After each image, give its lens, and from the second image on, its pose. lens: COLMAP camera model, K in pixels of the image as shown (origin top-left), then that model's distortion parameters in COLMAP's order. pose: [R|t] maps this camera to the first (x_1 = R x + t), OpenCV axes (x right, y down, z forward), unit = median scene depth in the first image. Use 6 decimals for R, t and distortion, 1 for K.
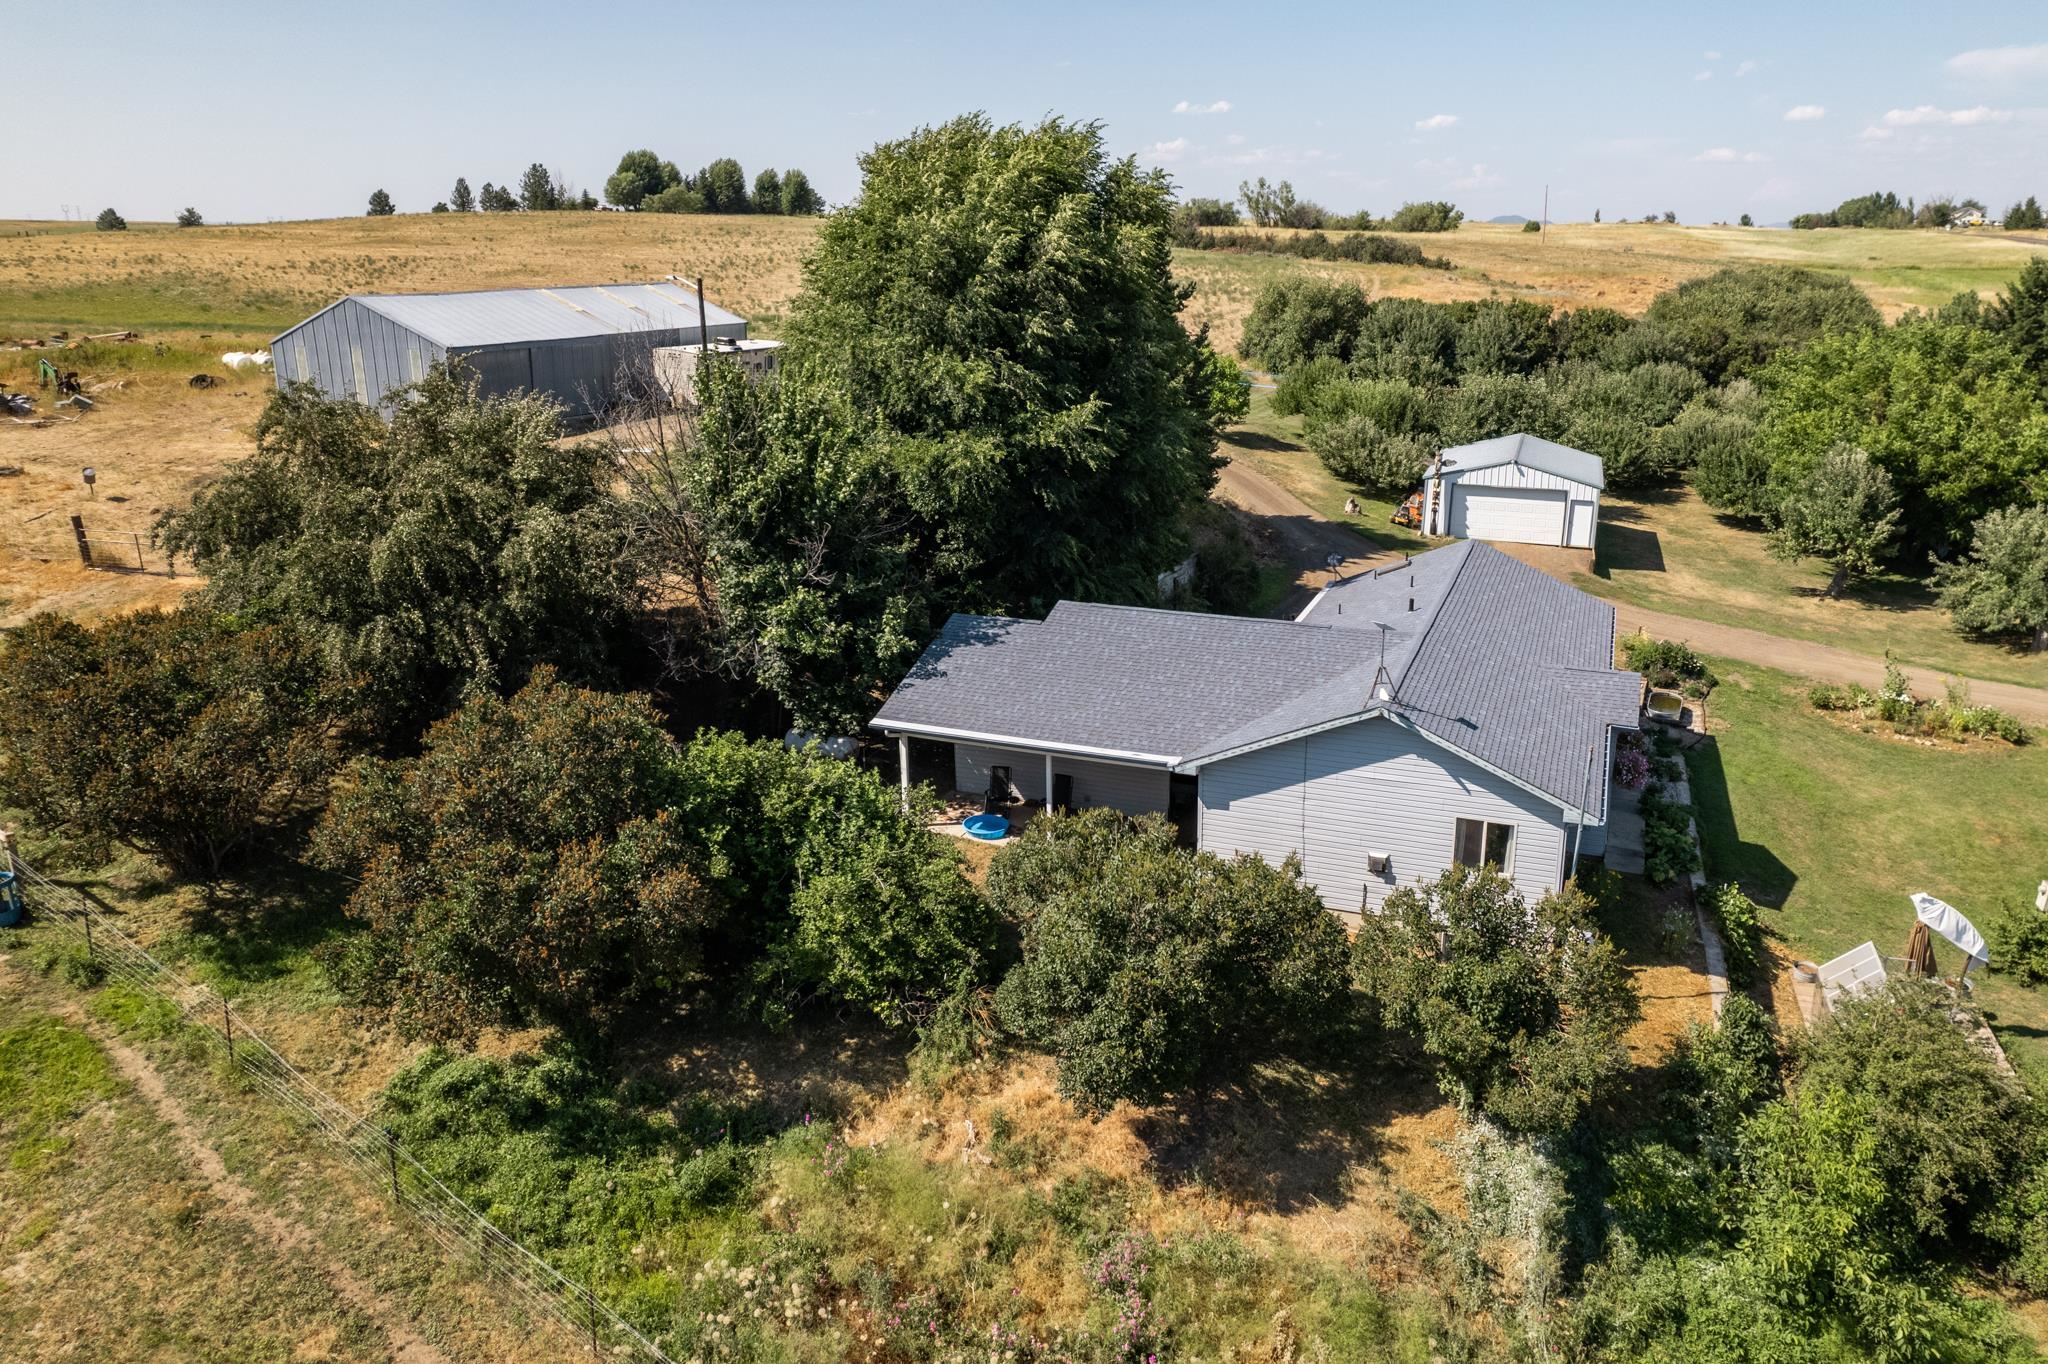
lens RADIAL K [[1435.5, 0, 1154.4], [0, 1435.5, 579.9], [0, 0, 1]] dist [-0.024201, 0.001398]
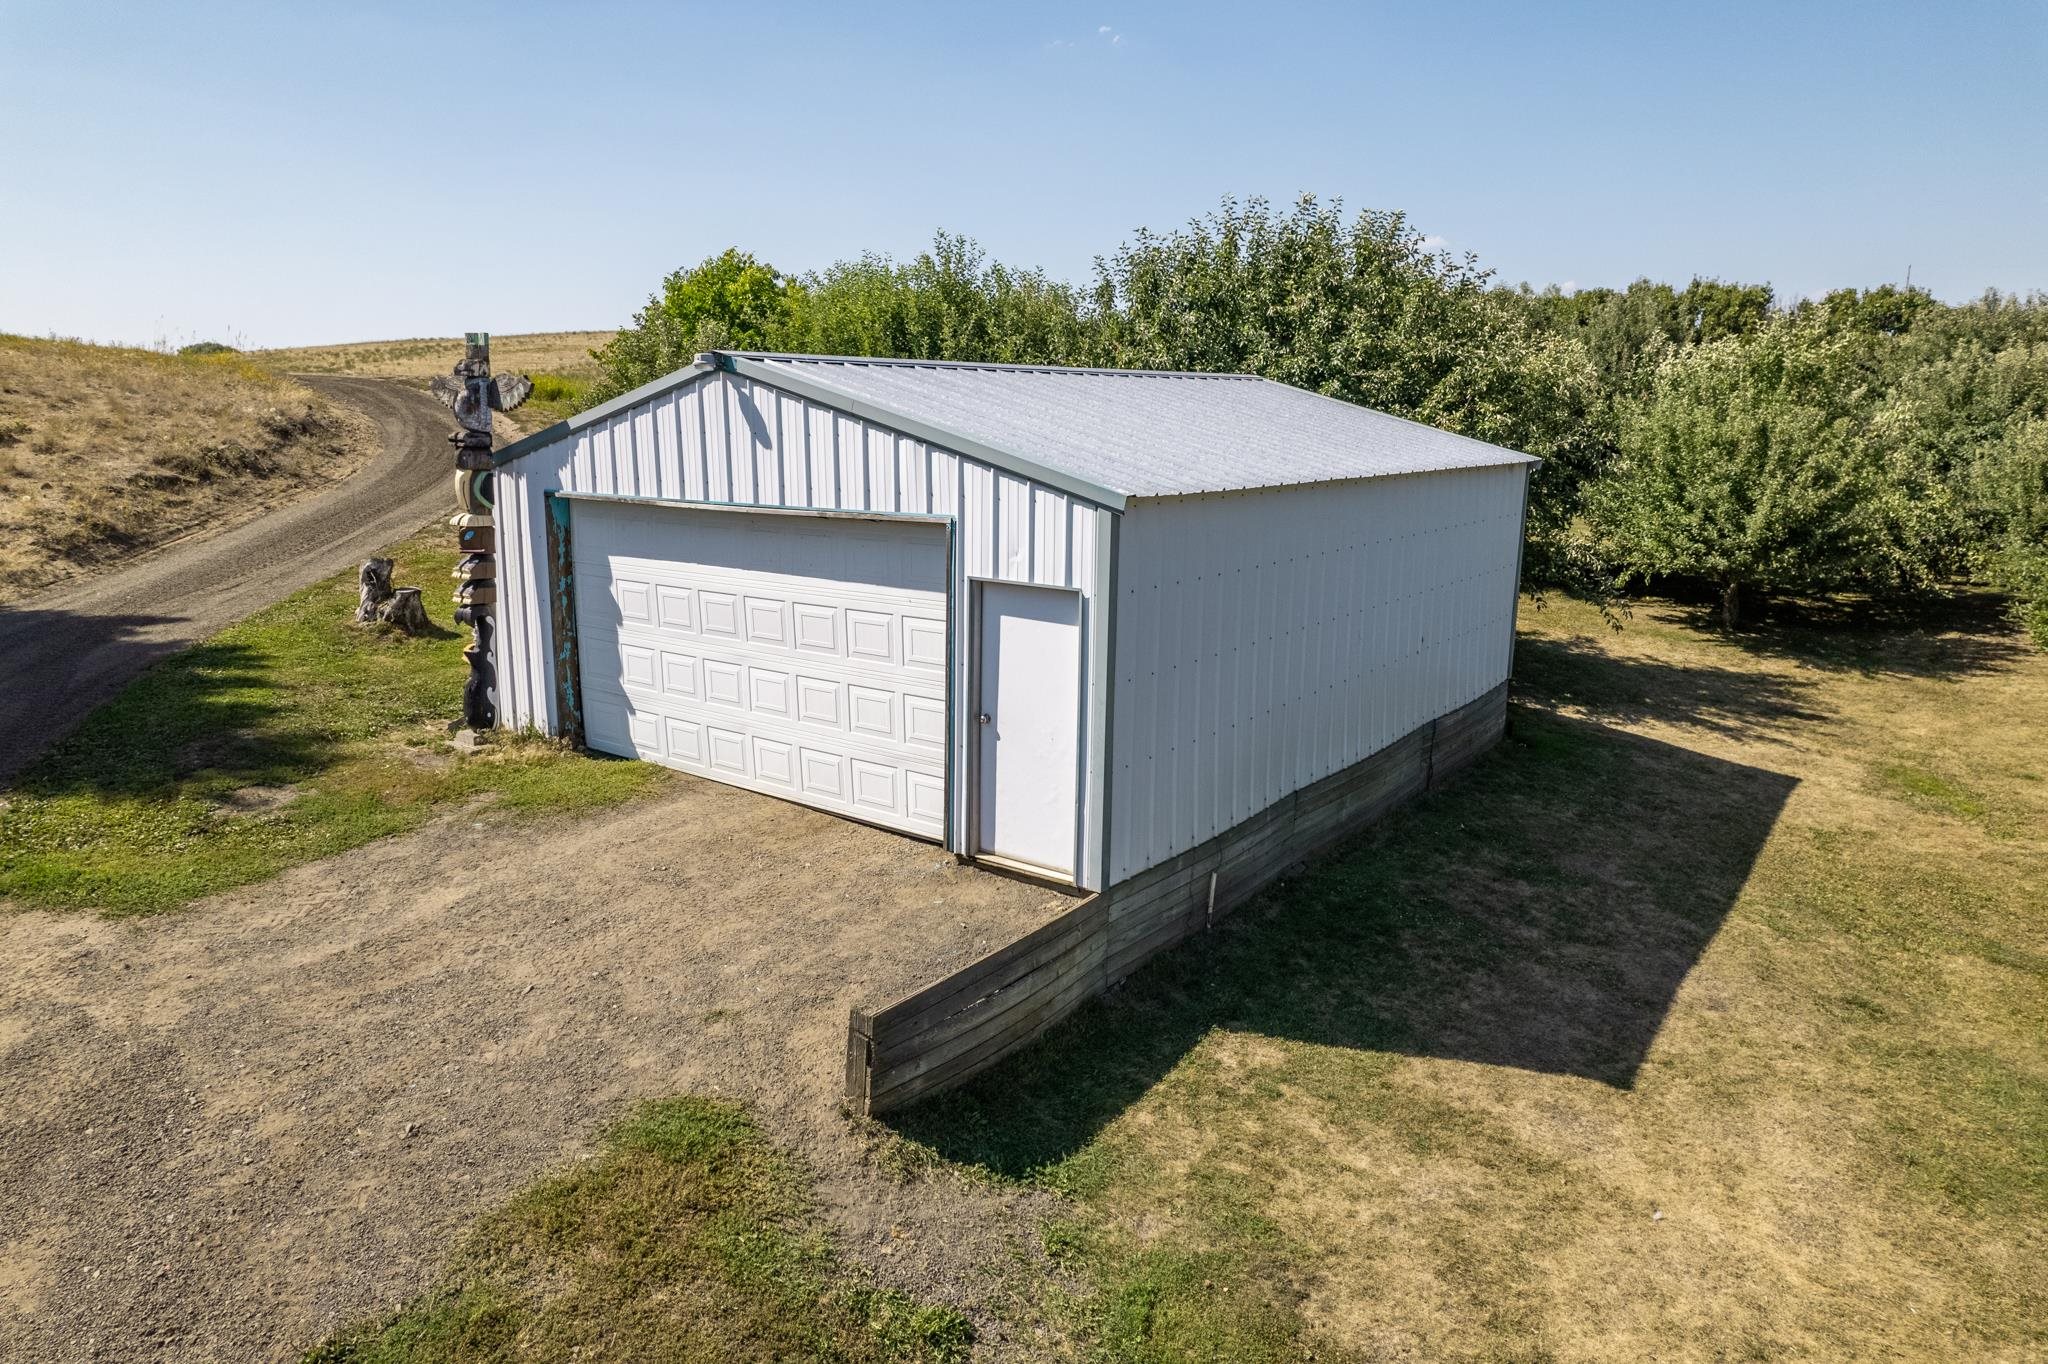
lens RADIAL K [[1313.8, 0, 1024.0], [0, 1313.8, 682.0], [0, 0, 1]] dist [-0.037745, -0.000028]
pose [[0.938247, 0.060508, -0.340634, 0.533310], [-0.070486, 0.997368, -0.016982, -0.065314], [0.338710, 0.039943, 0.940043, 1.325853]]
